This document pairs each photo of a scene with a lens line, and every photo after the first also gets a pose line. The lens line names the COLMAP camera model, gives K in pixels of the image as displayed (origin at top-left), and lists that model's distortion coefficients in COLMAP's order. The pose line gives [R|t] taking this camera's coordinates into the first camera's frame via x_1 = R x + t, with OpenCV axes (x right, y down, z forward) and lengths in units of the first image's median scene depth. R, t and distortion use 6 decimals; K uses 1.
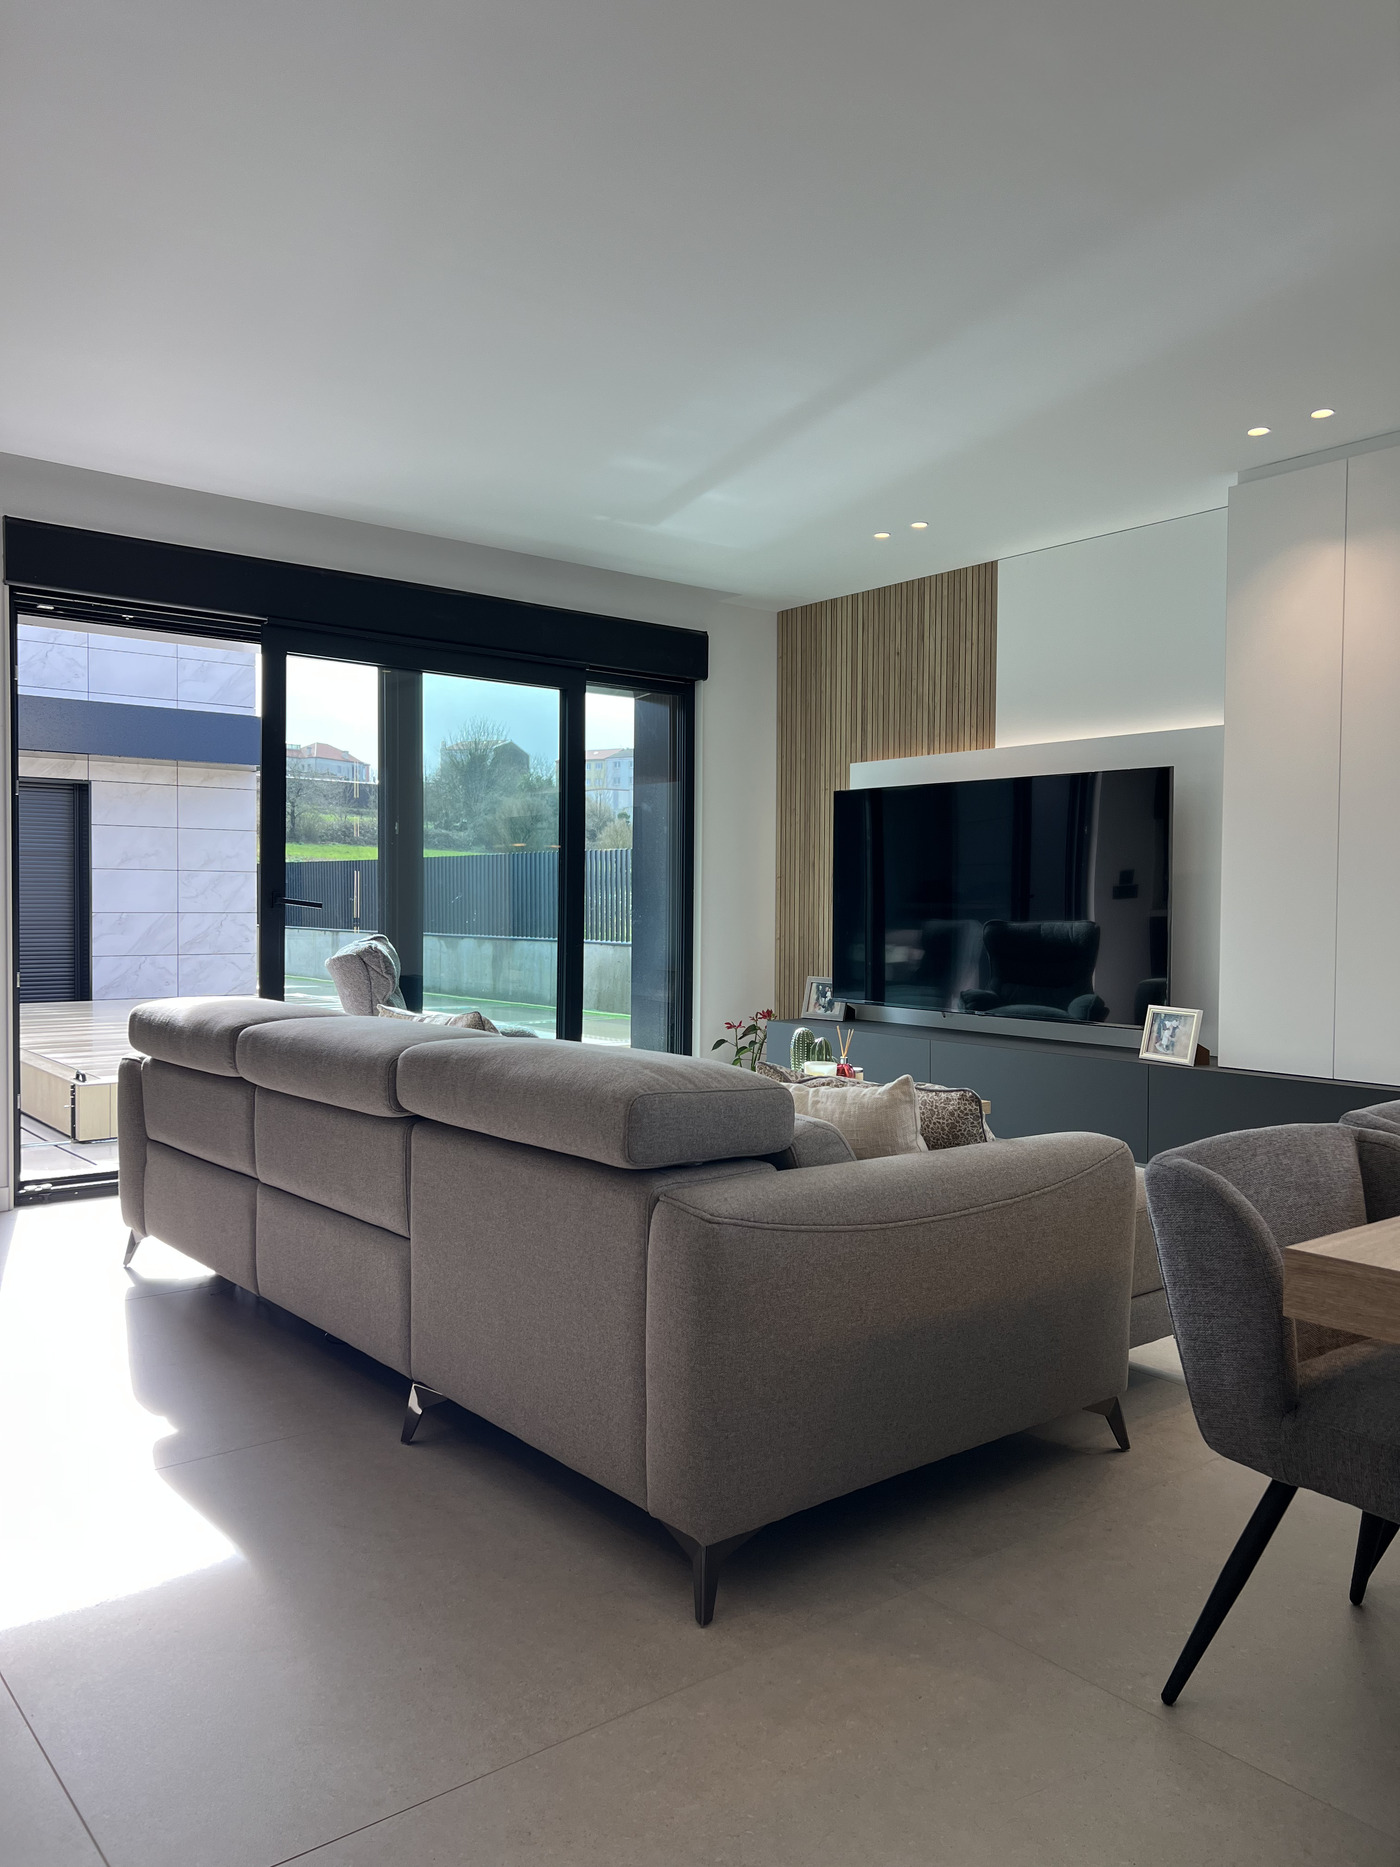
lens RADIAL K [[1402.8, 0, 700.0], [0, 1402.8, 933.5], [0, 0, 1]] dist [0.055904, -0.072622]
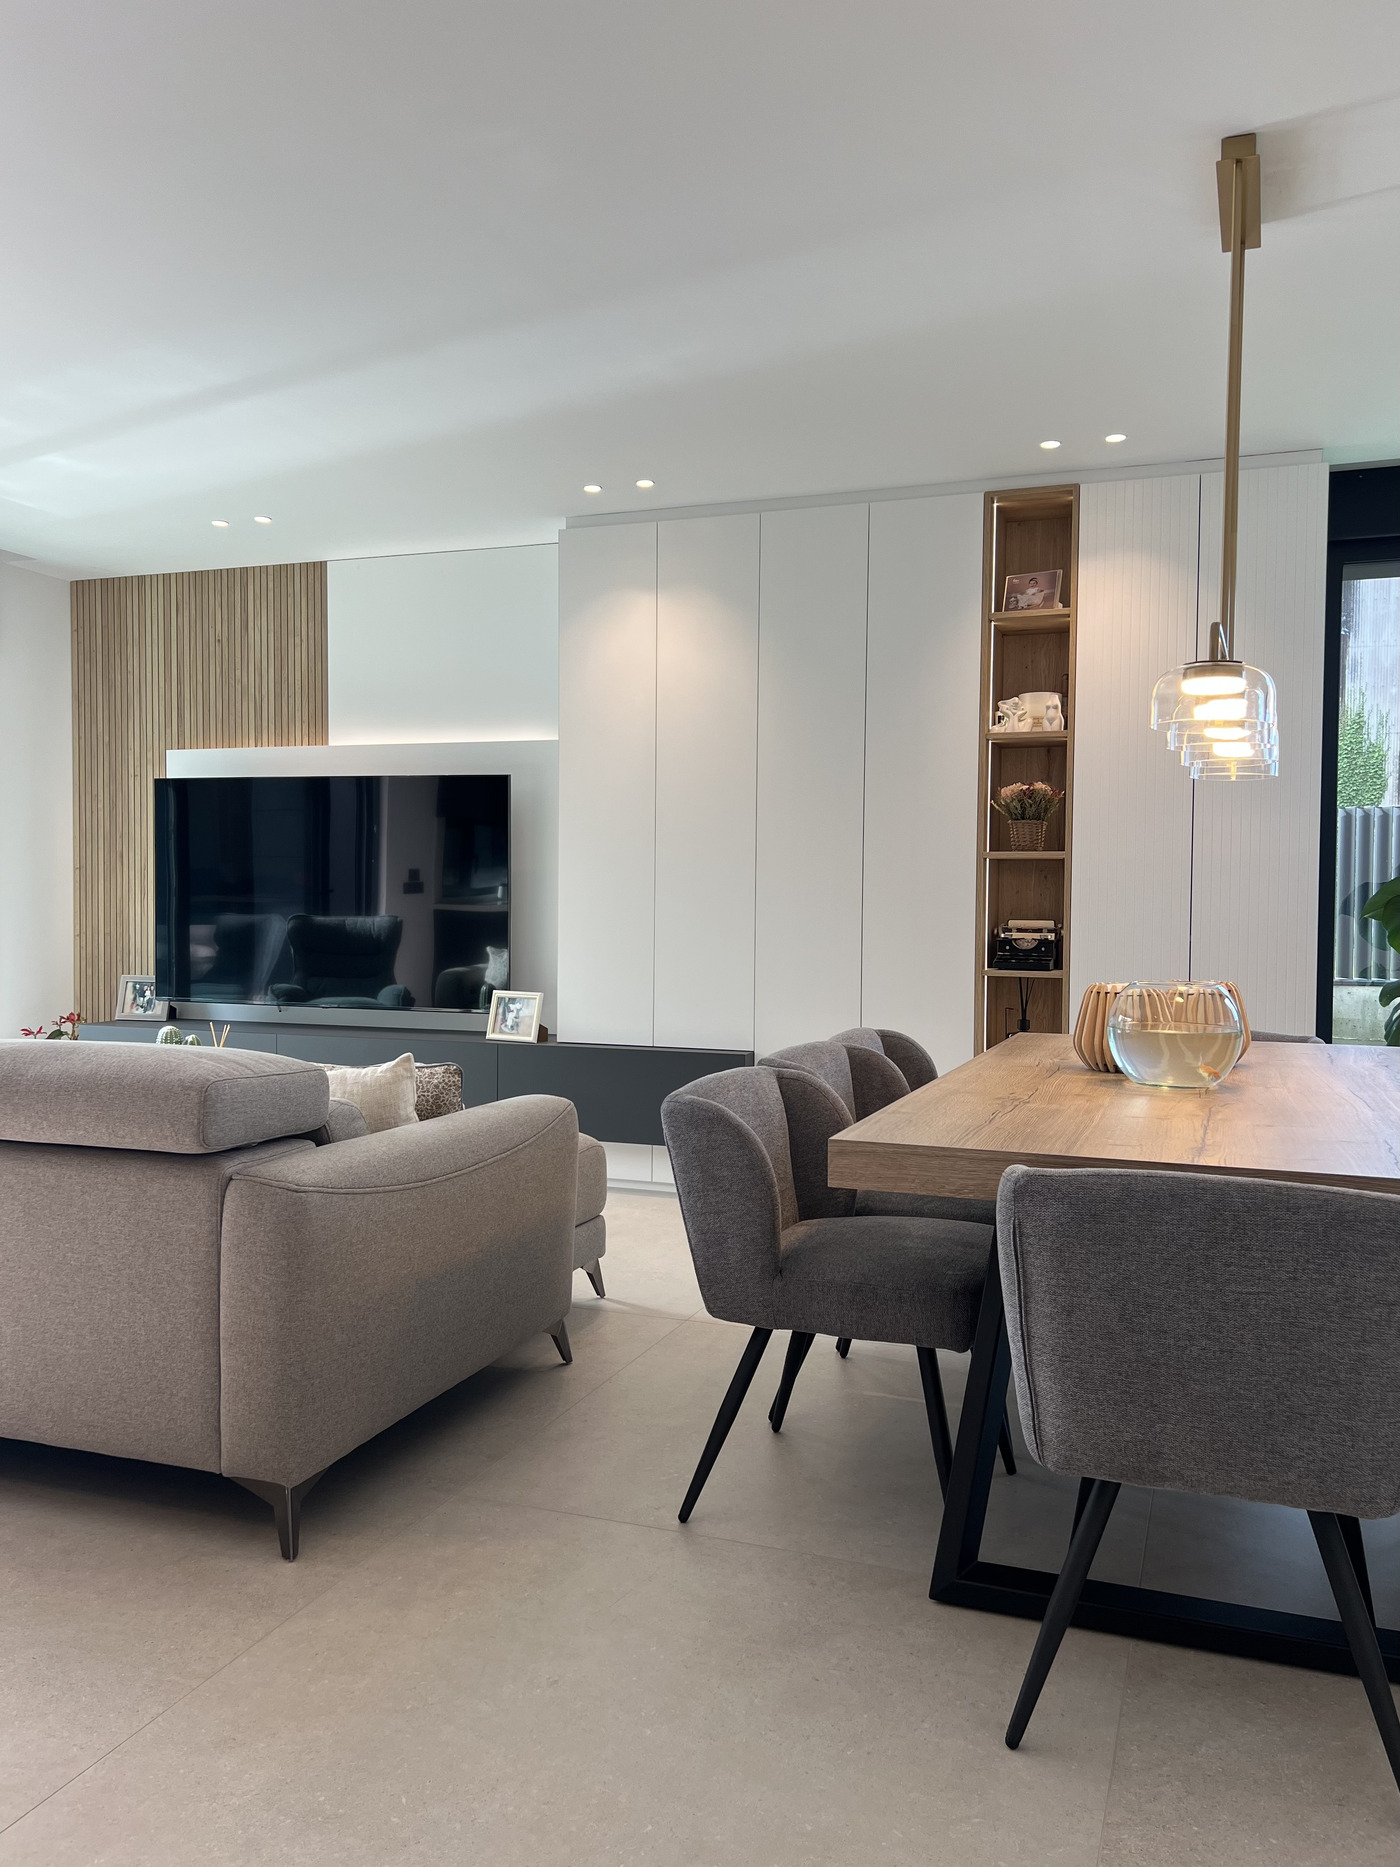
lens RADIAL K [[1456.7, 0, 700.0], [0, 1456.7, 933.5], [0, 0, 1]] dist [0.068788, -0.094037]
pose [[0.858289, -0.013026, 0.513002, -0.104878], [0.010960, 0.999915, 0.007053, 0.000082], [-0.513050, -0.000431, 0.858359, -0.047686]]
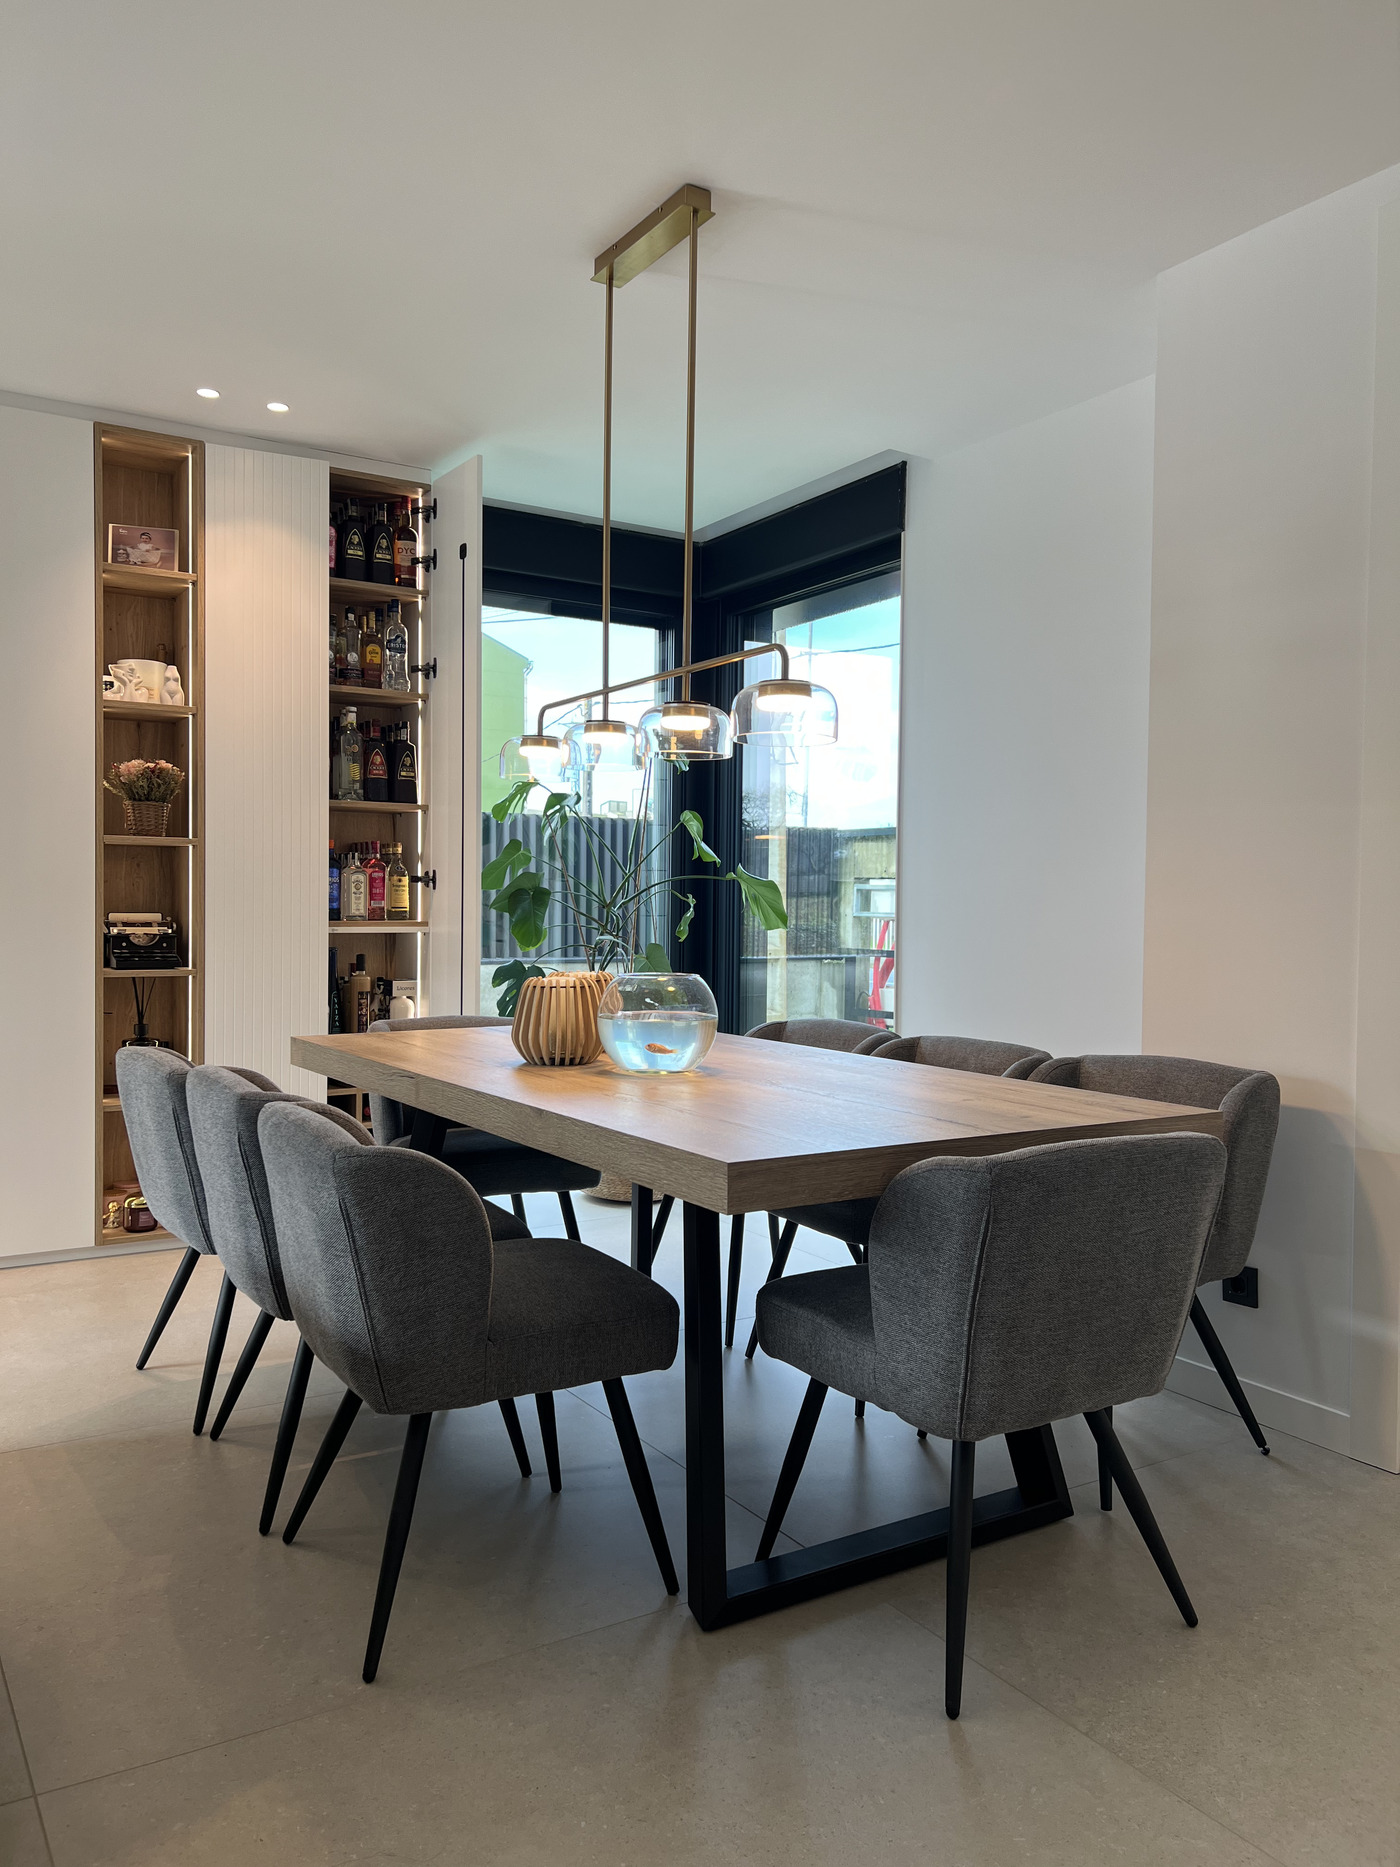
lens RADIAL K [[1402.8, 0, 700.0], [0, 1402.8, 933.5], [0, 0, 1]] dist [0.055904, -0.072622]
pose [[0.120157, -0.031904, 0.992242, -0.202049], [0.014519, 0.999433, 0.030377, -0.007198], [-0.992649, 0.010757, 0.120552, 0.206467]]
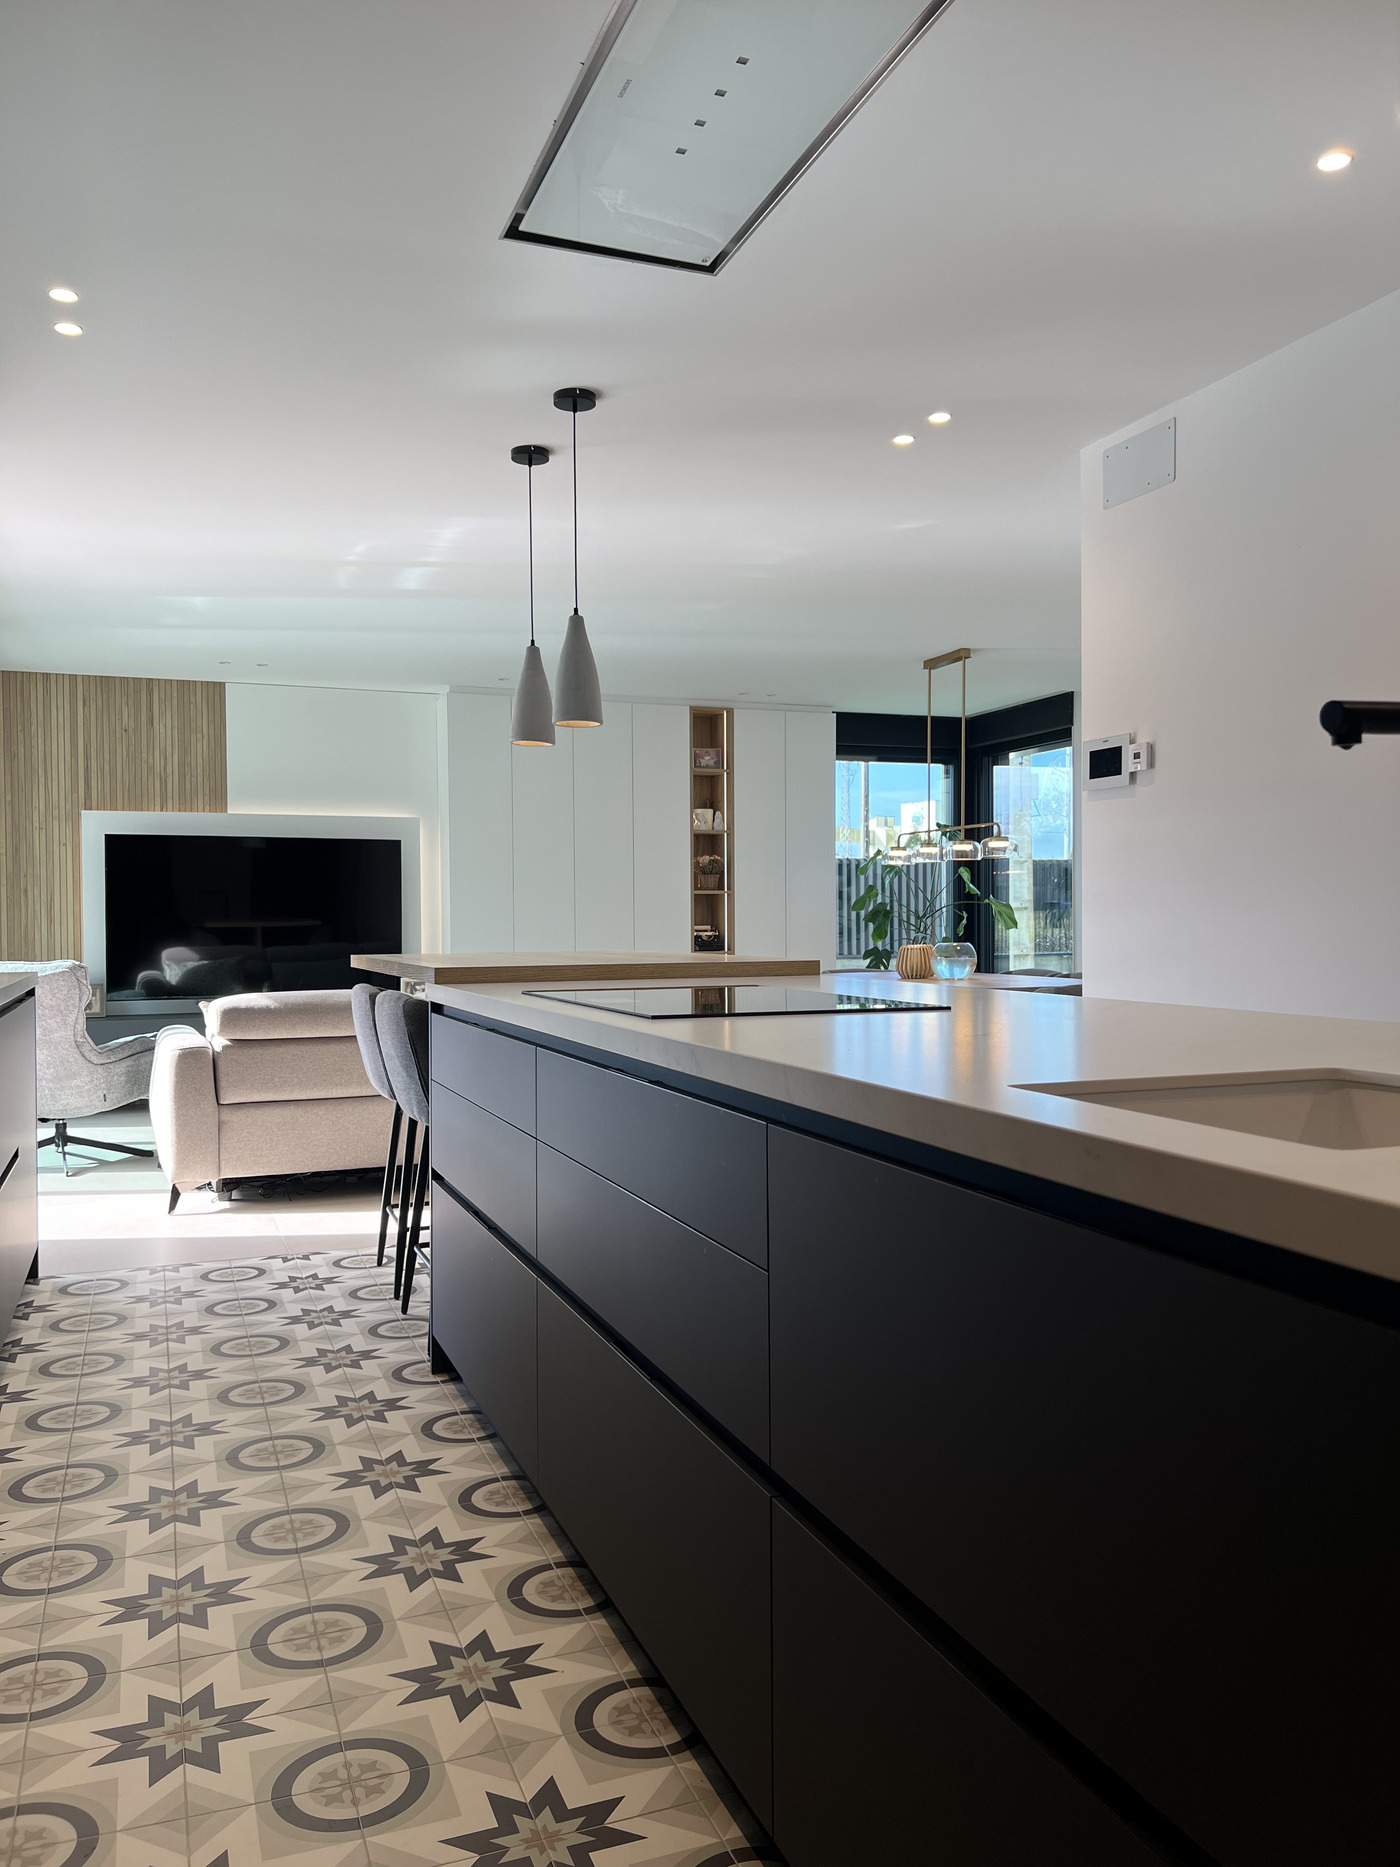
lens RADIAL K [[1402.8, 0, 700.0], [0, 1402.8, 933.5], [0, 0, 1]] dist [0.055904, -0.072622]
pose [[0.306309, -0.024039, 0.951629, -1.013995], [0.033029, 0.999348, 0.014613, -0.013928], [-0.951359, 0.026955, 0.306903, 0.105359]]
